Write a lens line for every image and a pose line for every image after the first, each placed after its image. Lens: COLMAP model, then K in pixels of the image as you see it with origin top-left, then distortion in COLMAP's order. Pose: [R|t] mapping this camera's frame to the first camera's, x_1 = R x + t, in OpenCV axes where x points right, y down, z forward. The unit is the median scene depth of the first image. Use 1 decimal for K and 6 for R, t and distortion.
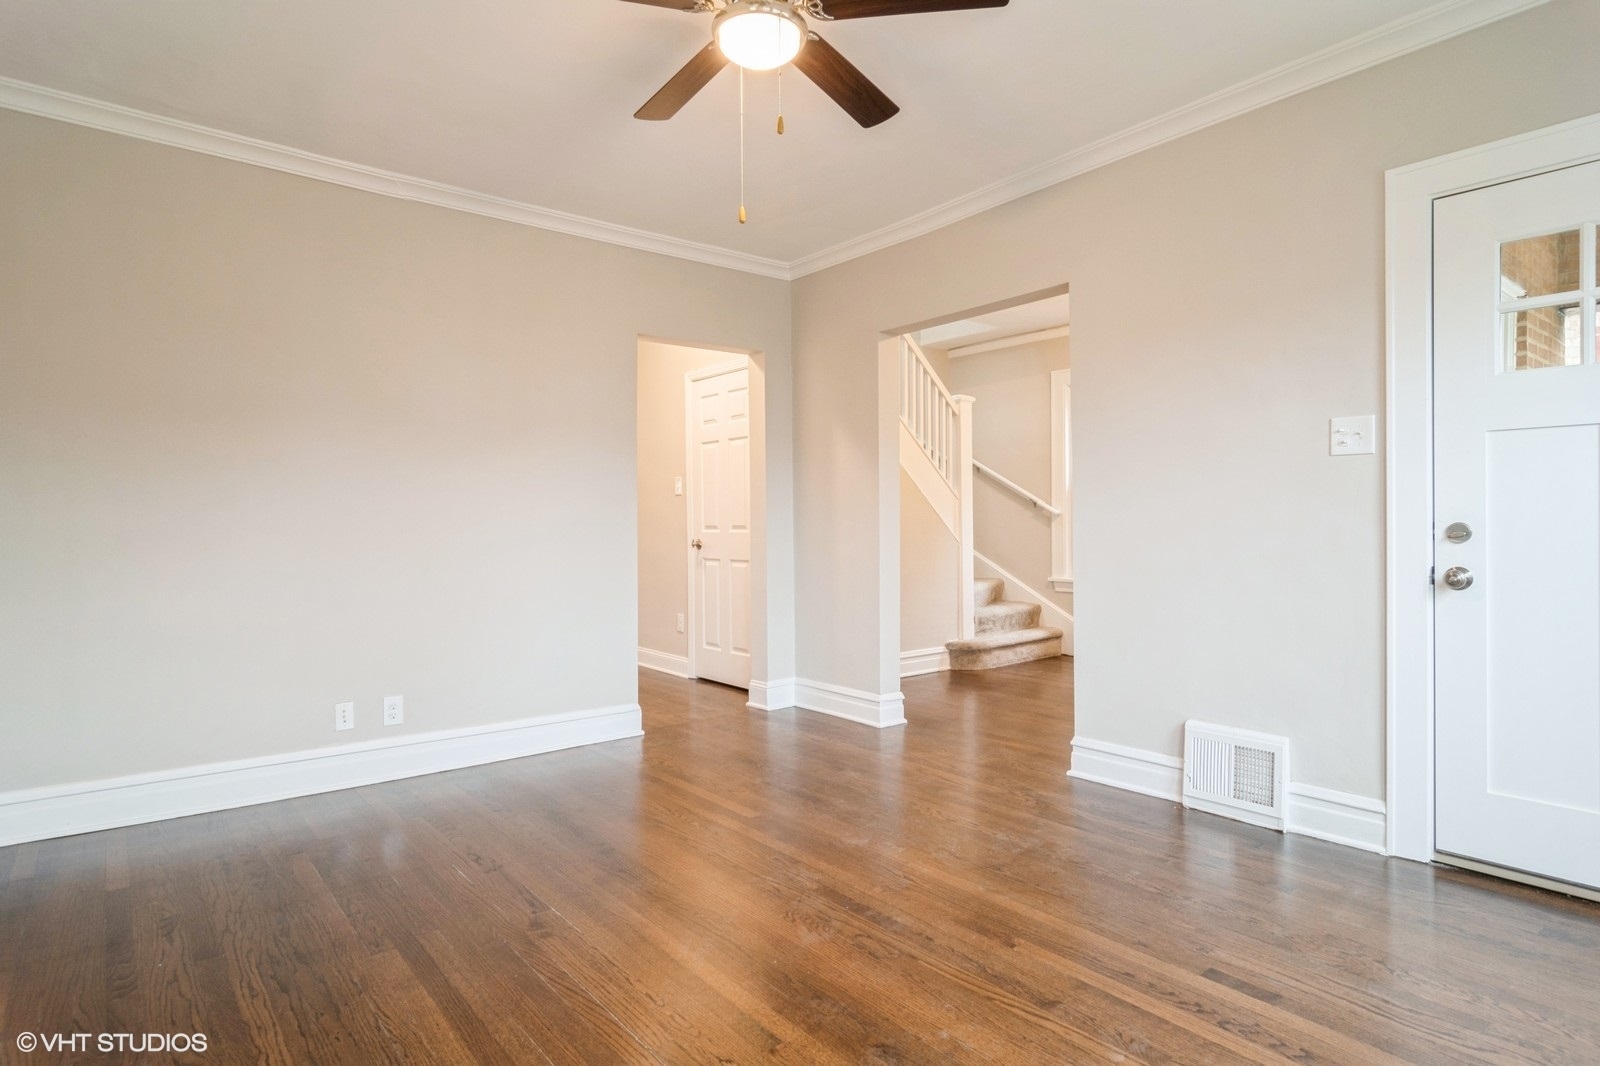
lens RADIAL K [[856.0, 0, 800.1], [0, 856.0, 535.4], [0, 0, 1]] dist [-0.006293, 0.002599]
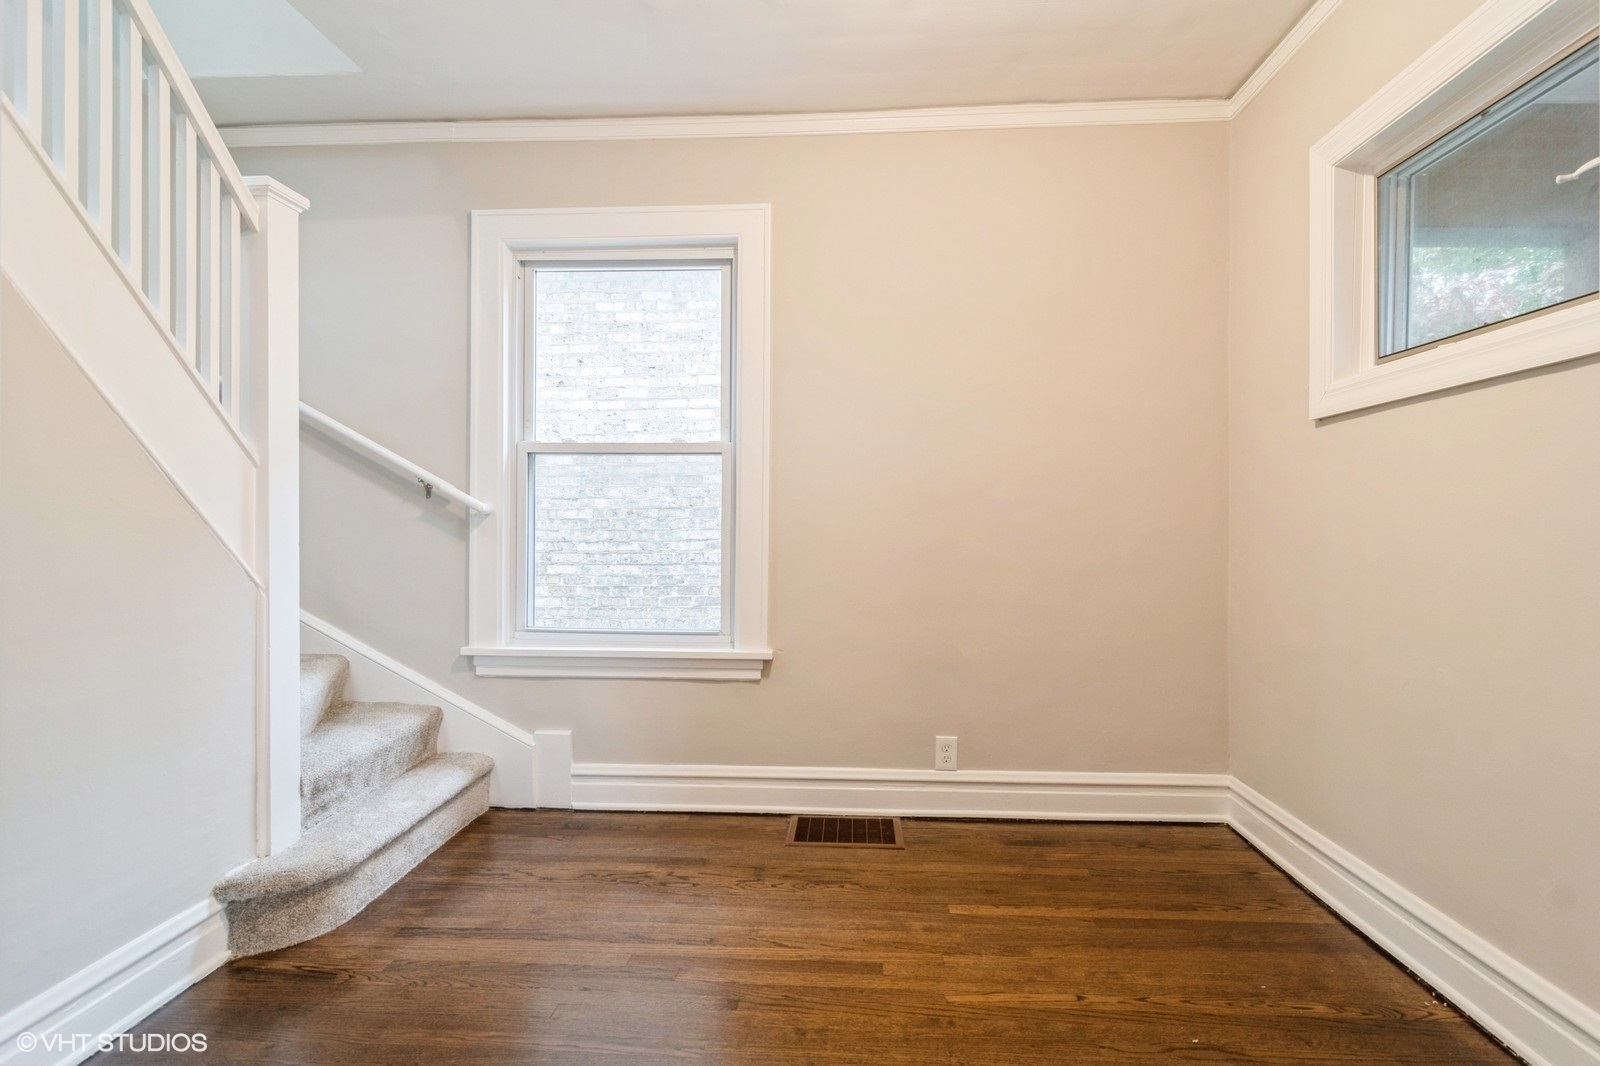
lens RADIAL K [[856.0, 0, 792.9], [0, 856.0, 520.8], [0, 0, 1]] dist [-0.006293, 0.002599]
pose [[0.679744, 0.016251, 0.733270, 0.073873], [0.004577, 0.999641, -0.026397, -0.007223], [-0.733436, 0.021299, 0.679425, 0.582090]]
